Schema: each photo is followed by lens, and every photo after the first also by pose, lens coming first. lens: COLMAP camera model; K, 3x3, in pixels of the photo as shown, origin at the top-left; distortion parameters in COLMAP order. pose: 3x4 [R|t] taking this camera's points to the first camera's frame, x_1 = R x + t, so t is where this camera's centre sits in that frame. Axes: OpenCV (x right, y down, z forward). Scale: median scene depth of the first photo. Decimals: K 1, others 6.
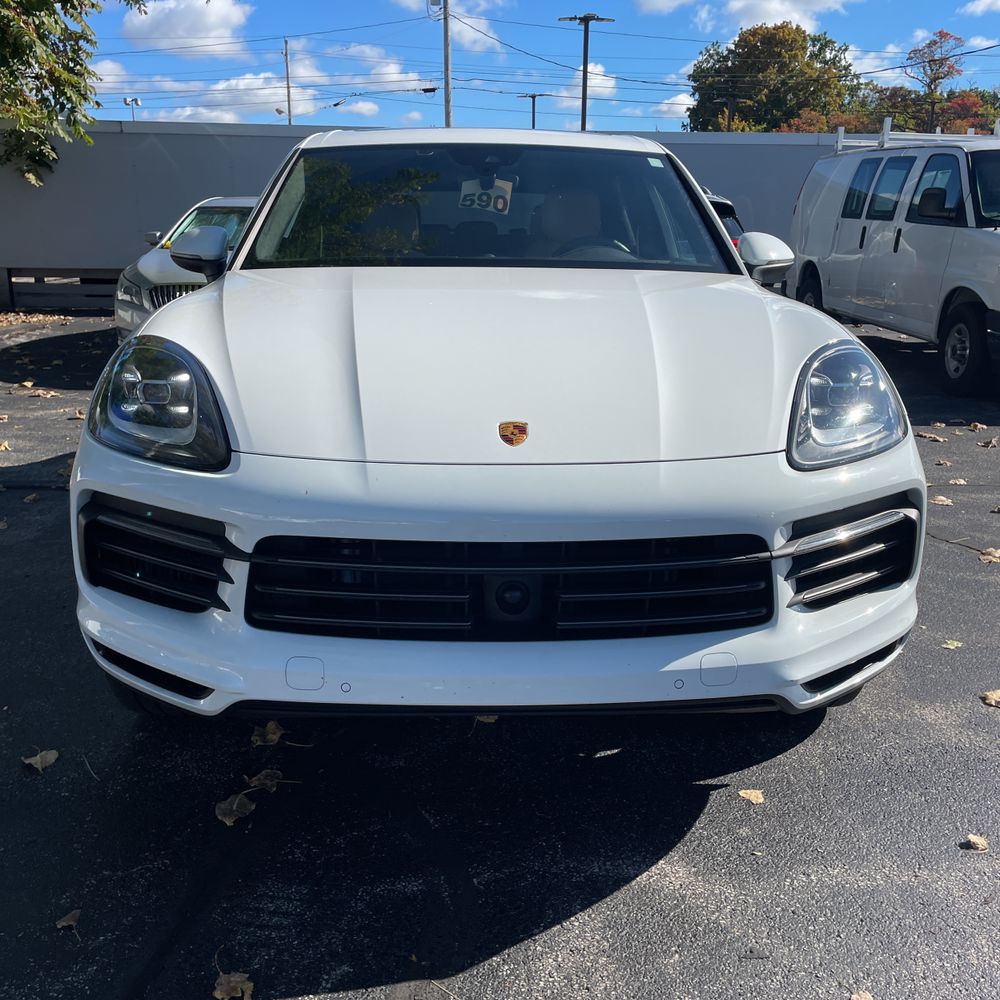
lens RADIAL K [[1061.2, 0, 506.4], [0, 1061.2, 513.5], [0, 0, 1]] dist [0.067108, -0.063067]
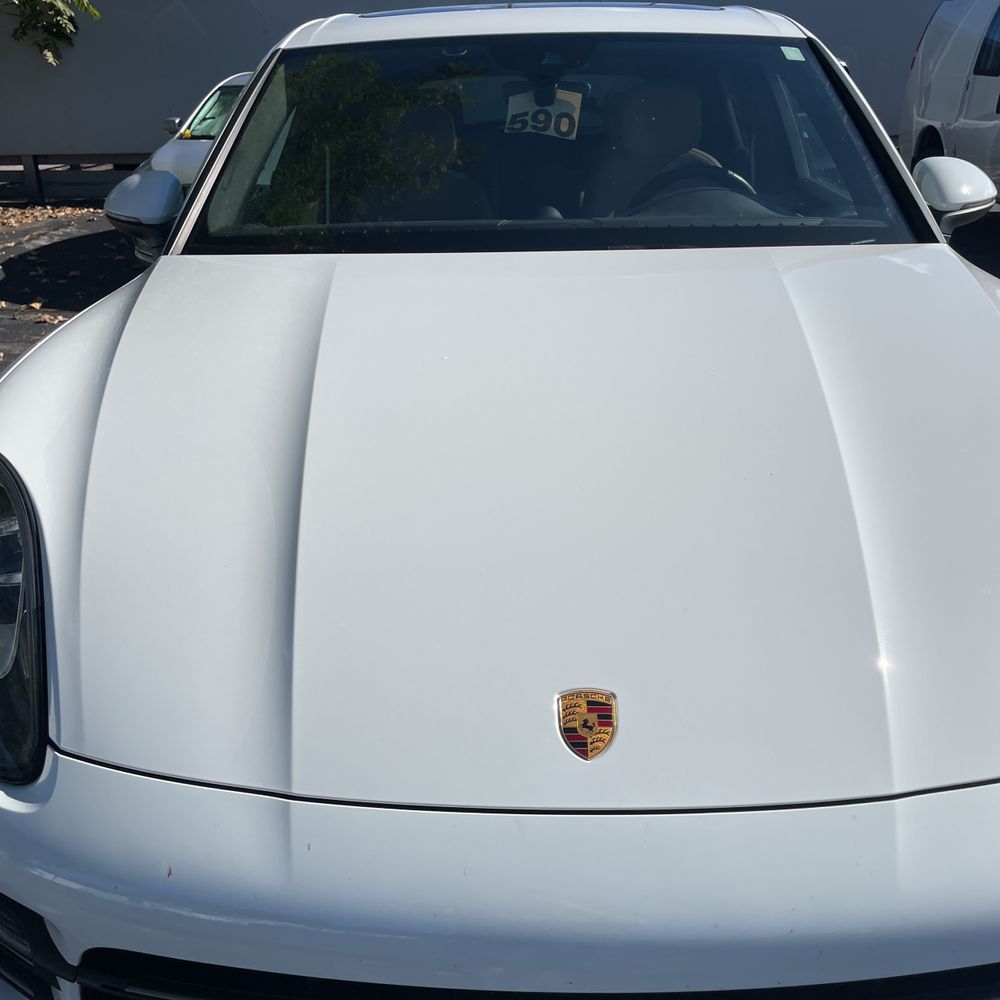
lens RADIAL K [[1011.8, 0, 505.6], [0, 1011.8, 484.5], [0, 0, 1]] dist [0.060508, -0.078102]
pose [[0.997683, -0.002542, -0.067982, 0.000479], [0.011240, 0.991726, 0.127877, -0.138682], [0.067095, -0.128345, 0.989457, 0.302003]]
